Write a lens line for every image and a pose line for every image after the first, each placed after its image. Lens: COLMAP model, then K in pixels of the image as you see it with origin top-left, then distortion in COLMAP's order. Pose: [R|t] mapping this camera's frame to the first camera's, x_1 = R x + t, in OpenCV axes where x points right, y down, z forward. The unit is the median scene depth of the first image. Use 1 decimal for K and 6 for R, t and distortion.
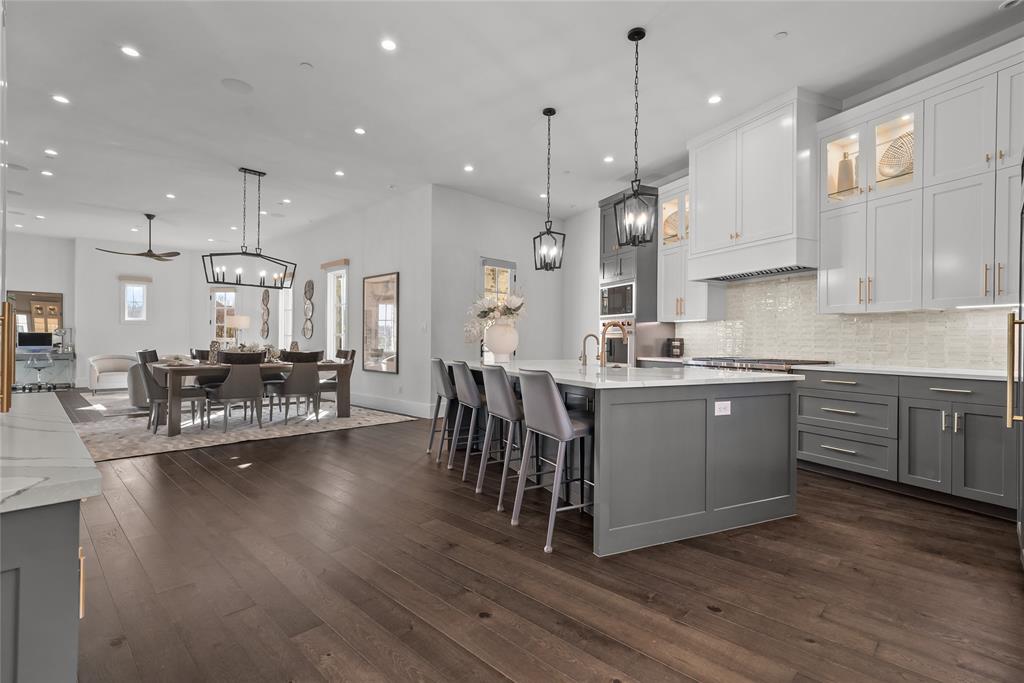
lens RADIAL K [[481.3, 0, 513.6], [0, 481.3, 339.3], [0, 0, 1]] dist [-0.009451, 0.004181]
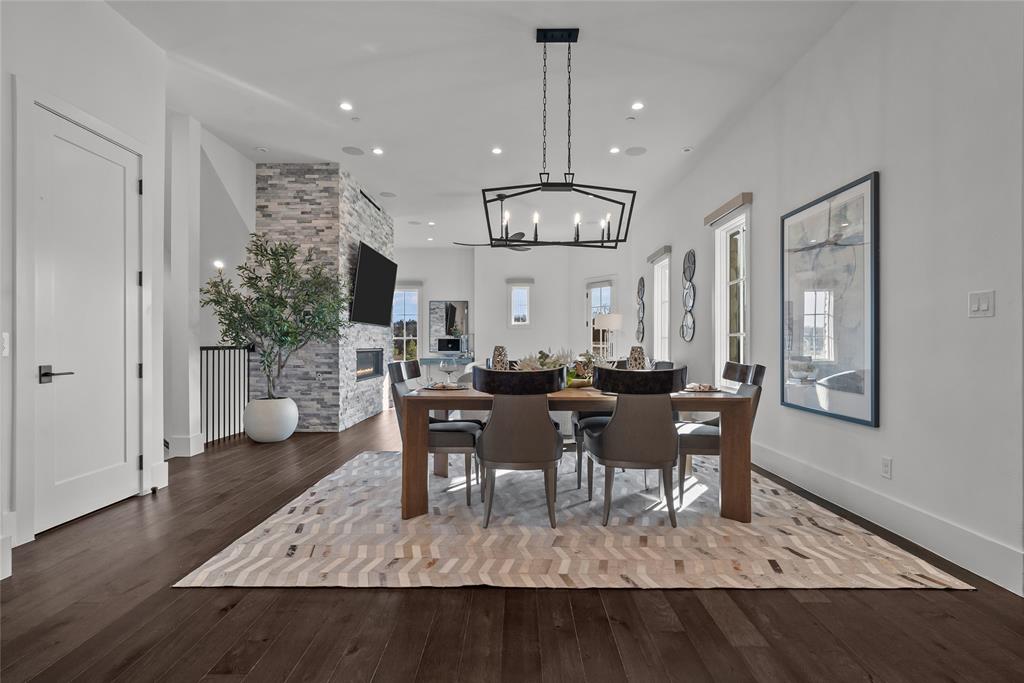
lens RADIAL K [[481.3, 0, 514.9], [0, 481.3, 339.8], [0, 0, 1]] dist [-0.009451, 0.004181]
pose [[0.690159, -0.009623, -0.723594, -0.135354], [0.002873, 0.999940, -0.010558, 0.001928], [0.723652, 0.005208, 0.690145, 0.429119]]
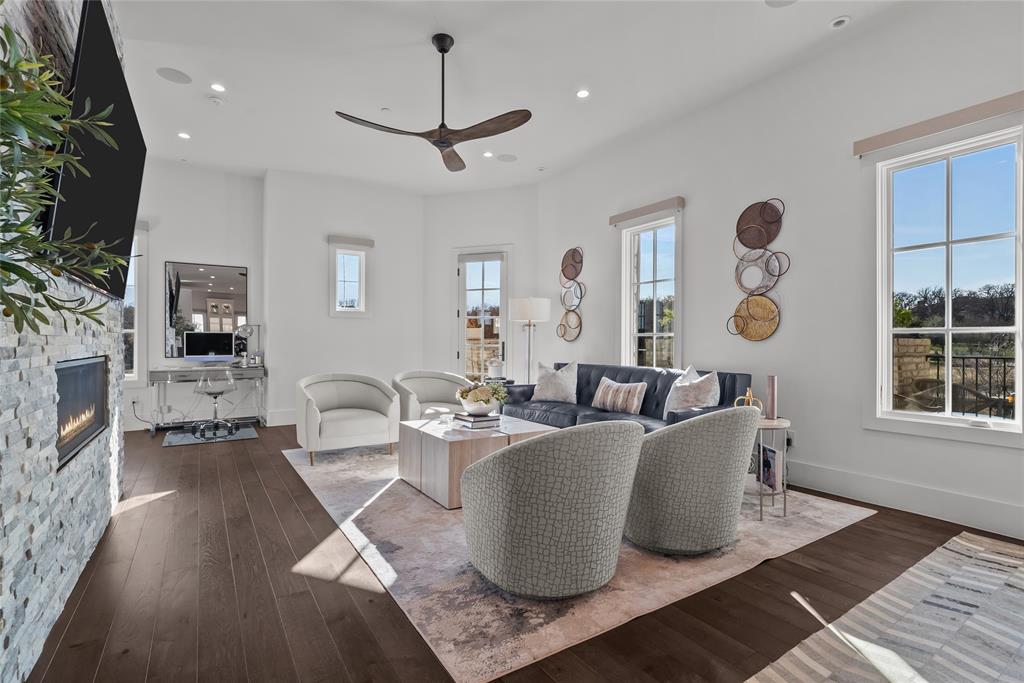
lens RADIAL K [[481.3, 0, 516.1], [0, 481.3, 343.2], [0, 0, 1]] dist [-0.009451, 0.004181]
pose [[0.975915, -0.000939, -0.218149, -0.593256], [0.001800, 0.999991, 0.003746, -0.002025], [0.218143, -0.004048, 0.975908, 0.598333]]
